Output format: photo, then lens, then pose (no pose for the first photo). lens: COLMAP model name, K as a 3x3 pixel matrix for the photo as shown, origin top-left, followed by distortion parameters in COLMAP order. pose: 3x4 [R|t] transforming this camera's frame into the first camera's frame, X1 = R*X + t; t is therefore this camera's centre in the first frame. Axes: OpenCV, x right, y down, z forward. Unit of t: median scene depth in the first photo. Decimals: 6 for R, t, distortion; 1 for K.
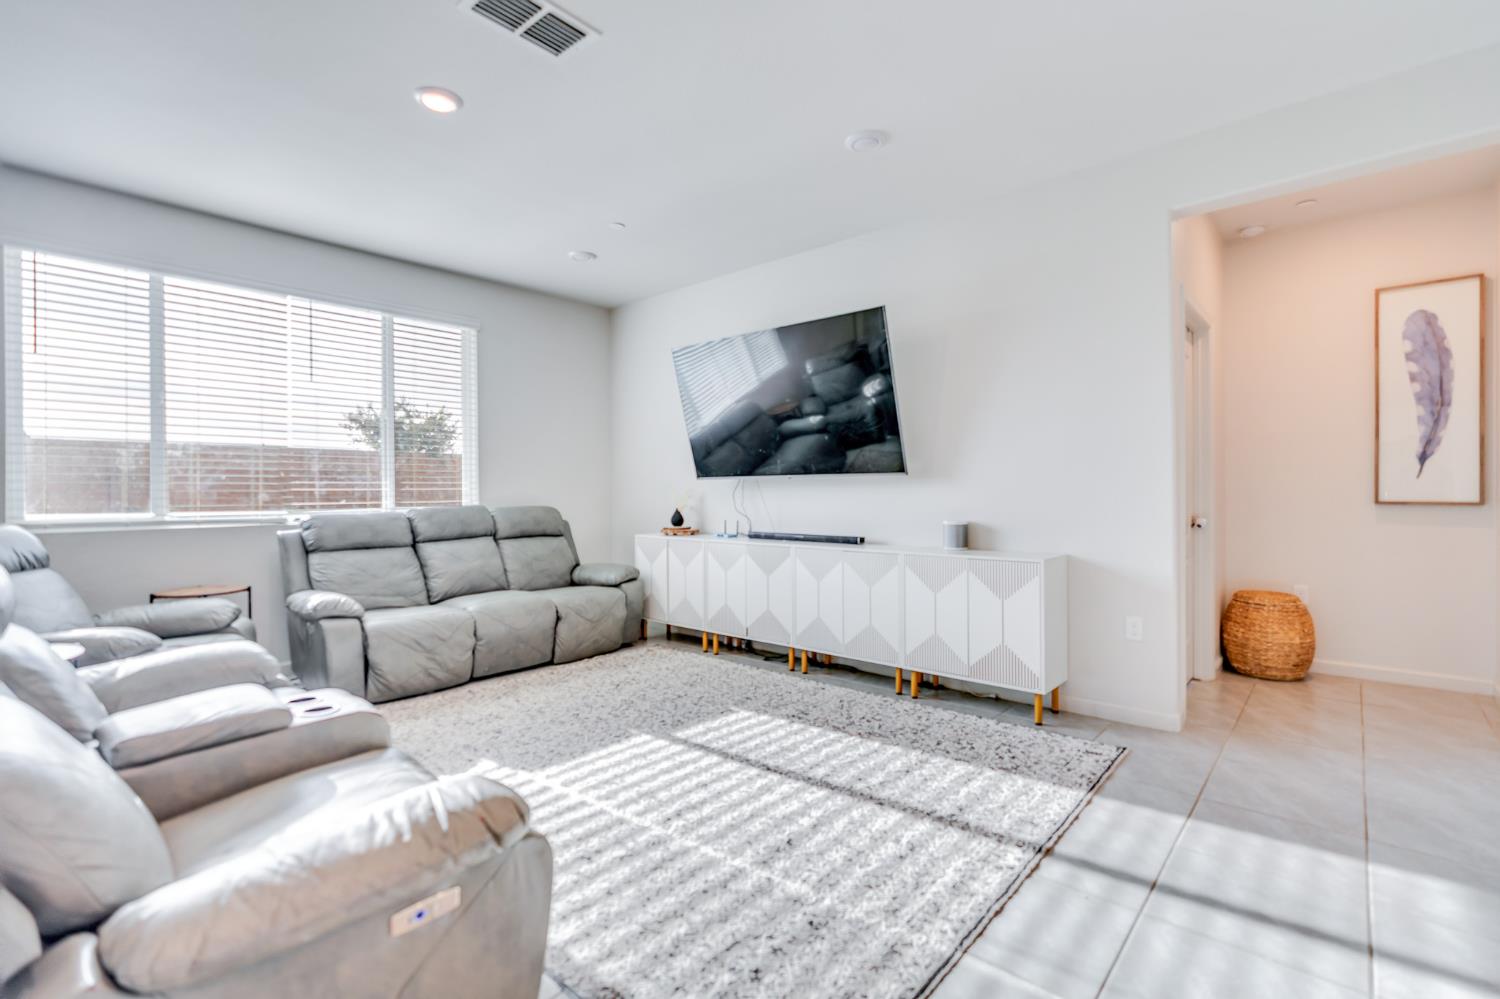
lens RADIAL K [[673.7, 0, 751.1], [0, 673.7, 491.7], [0, 0, 1]] dist [-0.004434, 0.000059]
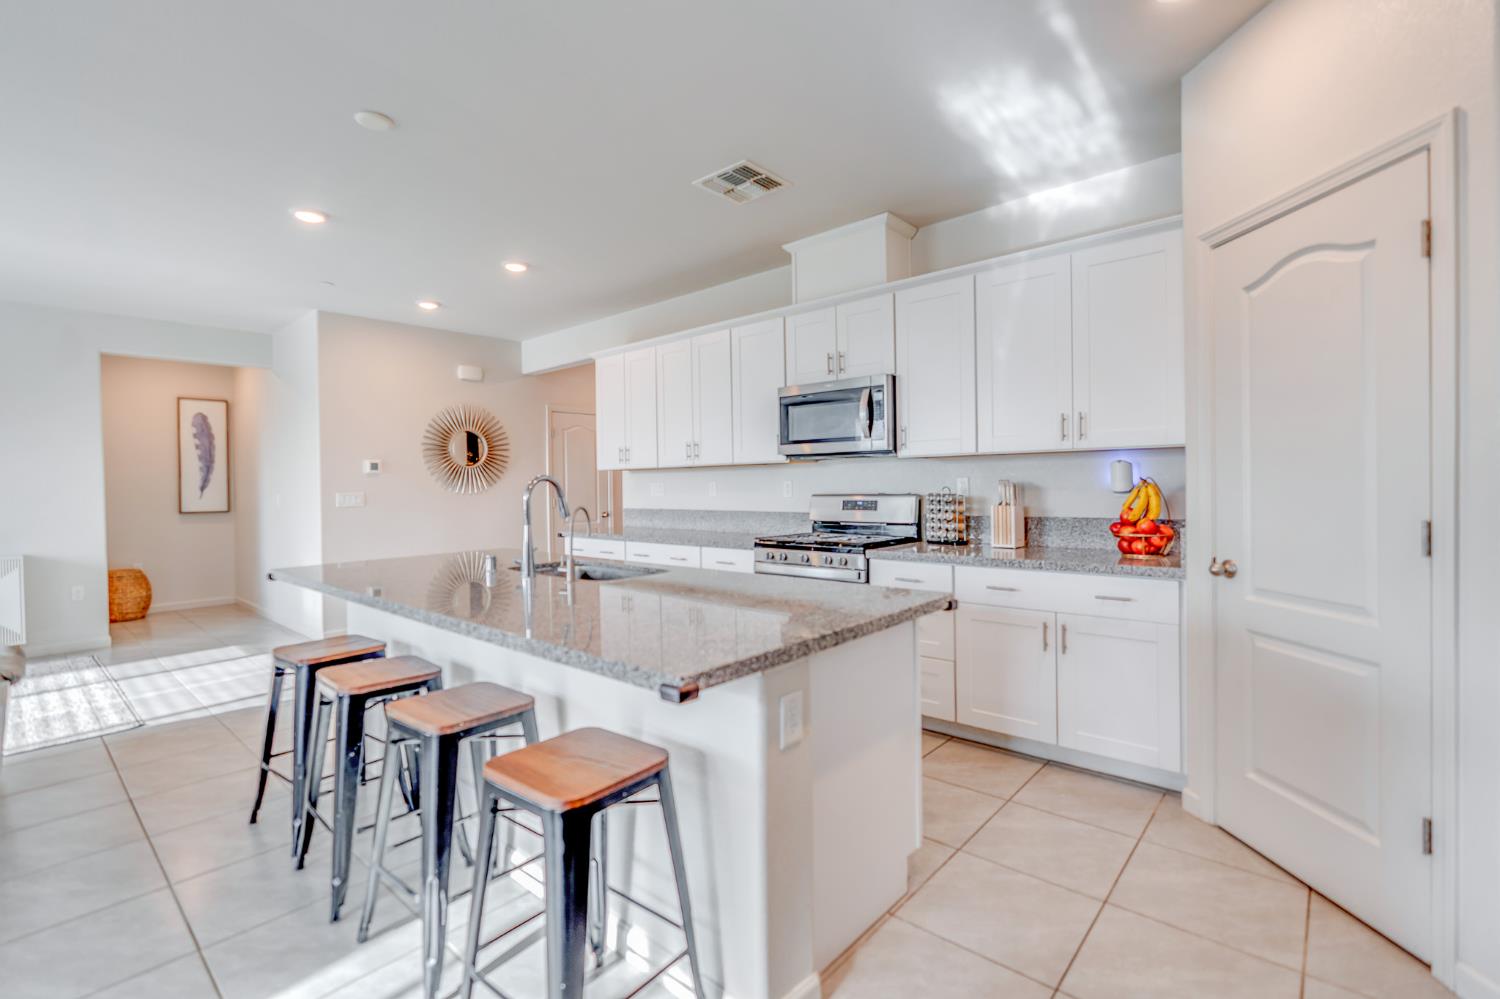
lens RADIAL K [[673.7, 0, 752.9], [0, 673.7, 494.6], [0, 0, 1]] dist [-0.004434, 0.000059]
pose [[-0.023265, -0.003071, 0.999725, -2.062430], [0.017760, 0.999836, 0.003485, -0.025750], [-0.999572, 0.017837, -0.023207, -1.152778]]
